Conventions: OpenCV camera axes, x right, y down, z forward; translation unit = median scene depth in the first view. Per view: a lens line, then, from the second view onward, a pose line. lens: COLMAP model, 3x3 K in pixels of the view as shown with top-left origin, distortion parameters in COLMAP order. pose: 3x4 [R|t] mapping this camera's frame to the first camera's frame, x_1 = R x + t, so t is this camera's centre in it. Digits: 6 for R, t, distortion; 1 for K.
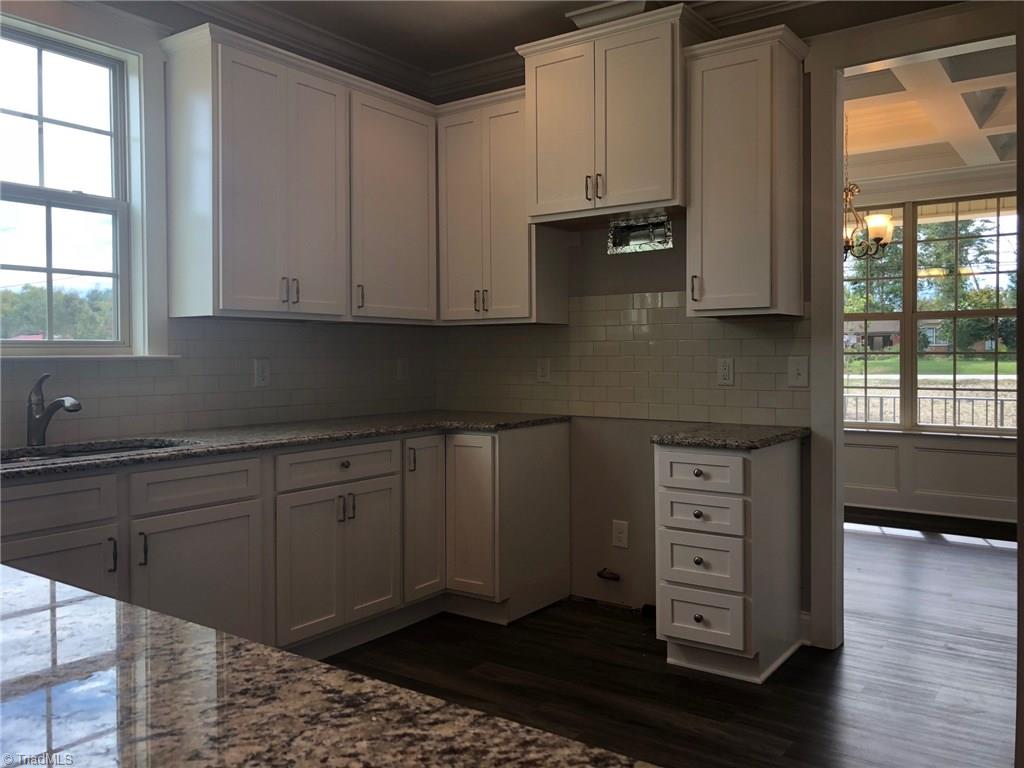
lens RADIAL K [[845.9, 0, 513.3], [0, 845.9, 378.5], [0, 0, 1]] dist [0.034094, -0.030049]
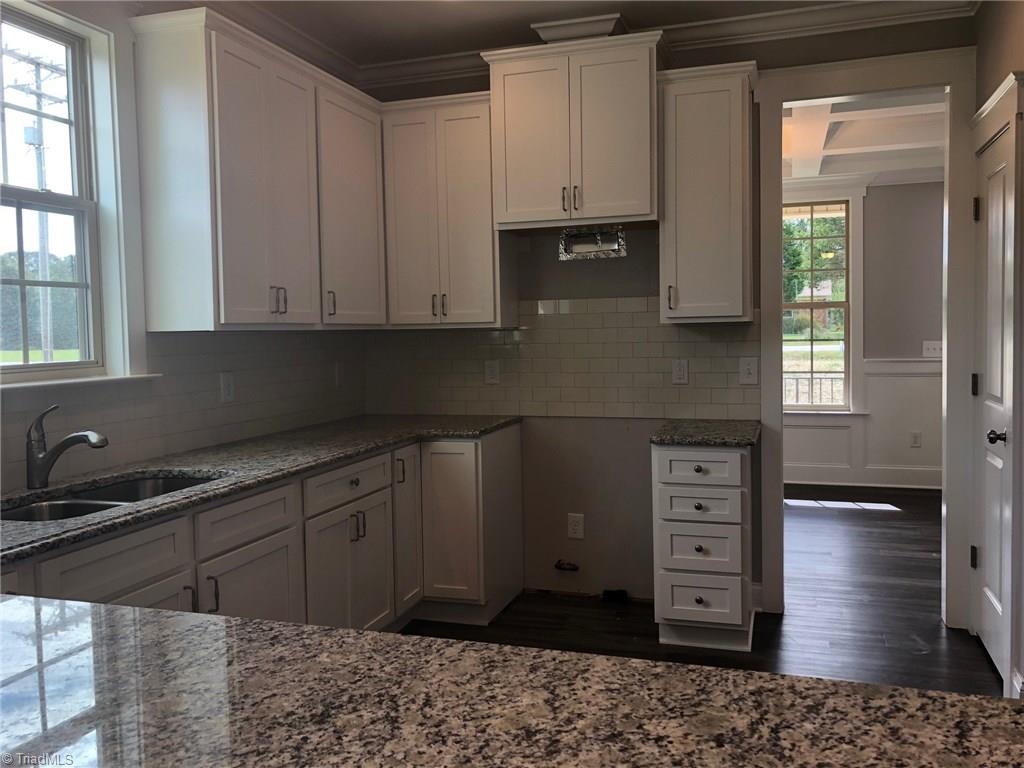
lens RADIAL K [[845.9, 0, 534.2], [0, 845.9, 384.9], [0, 0, 1]] dist [0.034094, -0.030049]
pose [[0.952686, -0.033607, 0.302094, -0.276083], [0.023966, 0.999080, 0.035566, -0.036678], [-0.303011, -0.026643, 0.952614, 0.019986]]
